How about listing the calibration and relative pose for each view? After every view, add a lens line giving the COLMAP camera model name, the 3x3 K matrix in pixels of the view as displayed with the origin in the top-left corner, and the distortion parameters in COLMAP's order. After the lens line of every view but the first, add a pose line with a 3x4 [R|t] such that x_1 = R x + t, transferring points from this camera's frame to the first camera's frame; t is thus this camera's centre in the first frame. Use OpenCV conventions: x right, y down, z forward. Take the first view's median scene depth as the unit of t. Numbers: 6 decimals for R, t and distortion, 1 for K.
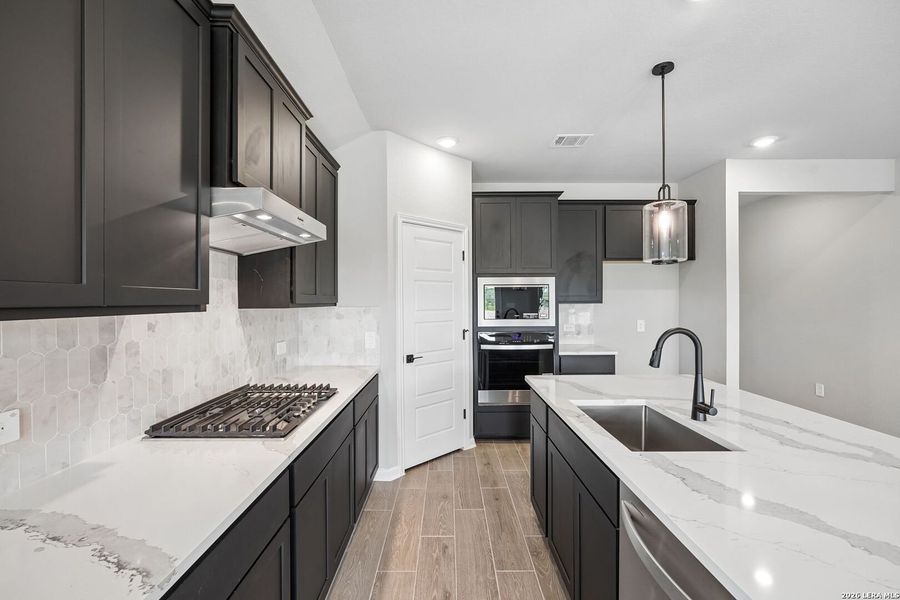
lens RADIAL K [[397.0, 0, 446.9], [0, 397.0, 300.5], [0, 0, 1]] dist [-0.016620, 0.008199]
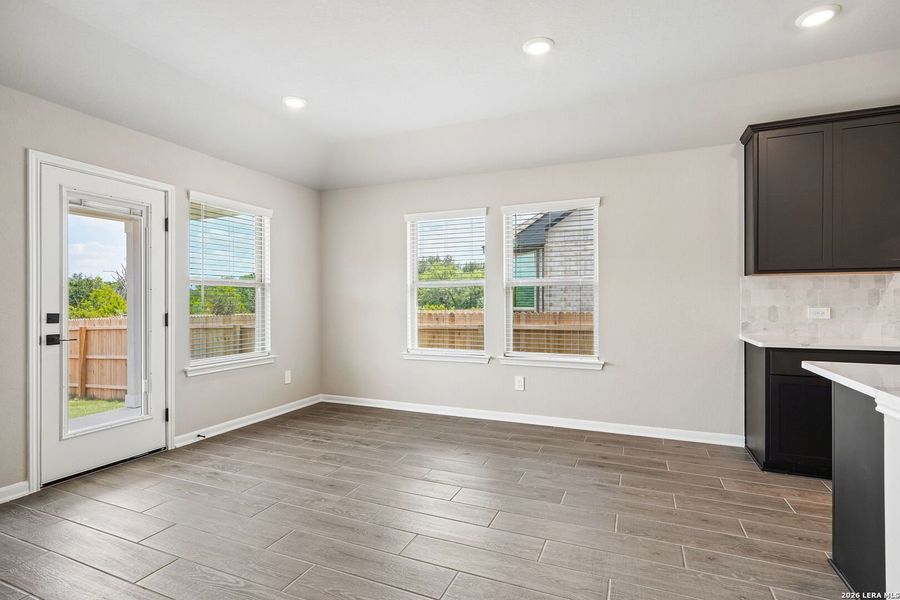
lens RADIAL K [[444.6, 0, 444.8], [0, 444.6, 301.6], [0, 0, 1]] dist [-0.003662, 0.000326]
pose [[-0.397129, 0.006968, -0.917737, 0.956353], [0.002109, 0.999975, 0.006680, 0.069179], [0.917761, 0.000717, -0.397133, -0.083514]]
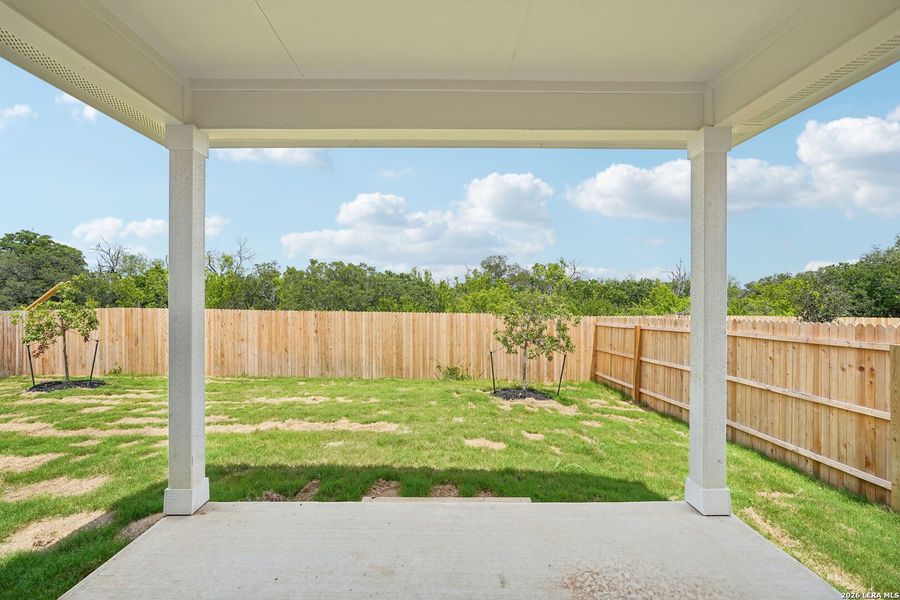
lens RADIAL K [[397.0, 0, 446.9], [0, 397.0, 300.5], [0, 0, 1]] dist [-0.016620, 0.008199]
pose [[-0.999962, 0.002630, -0.008356, 0.347274], [0.002590, 0.999985, 0.004795, 0.082701], [0.008369, 0.004773, -0.999954, -1.129594]]
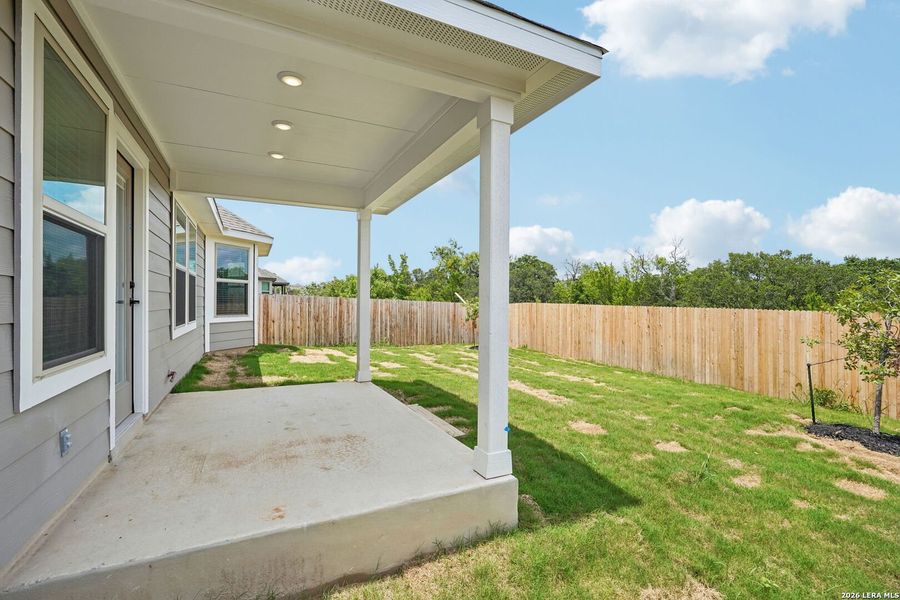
lens RADIAL K [[397.0, 0, 446.9], [0, 397.0, 300.5], [0, 0, 1]] dist [-0.016620, 0.008199]
pose [[-0.448379, 0.005426, 0.893827, -0.837142], [0.001033, 0.999984, -0.005553, 0.152037], [-0.893843, -0.001566, -0.448377, -1.453537]]
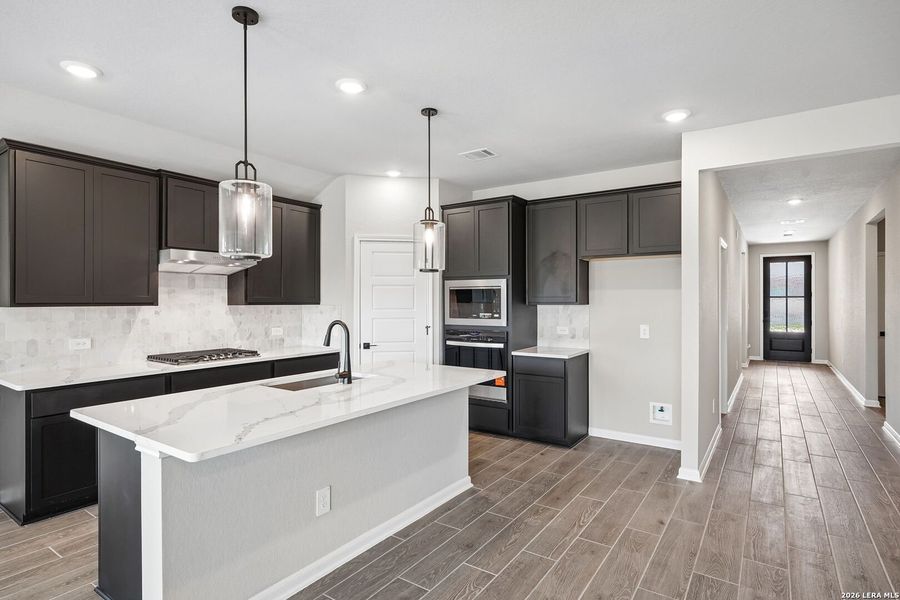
lens RADIAL K [[472.3, 0, 445.1], [0, 472.3, 300.4], [0, 0, 1]] dist [-0.003315, 0.002091]
pose [[0.821409, 0.003427, -0.570329, 1.018888], [-0.003191, 0.999994, 0.001413, -0.005103], [0.570330, 0.000659, 0.821415, -0.122218]]
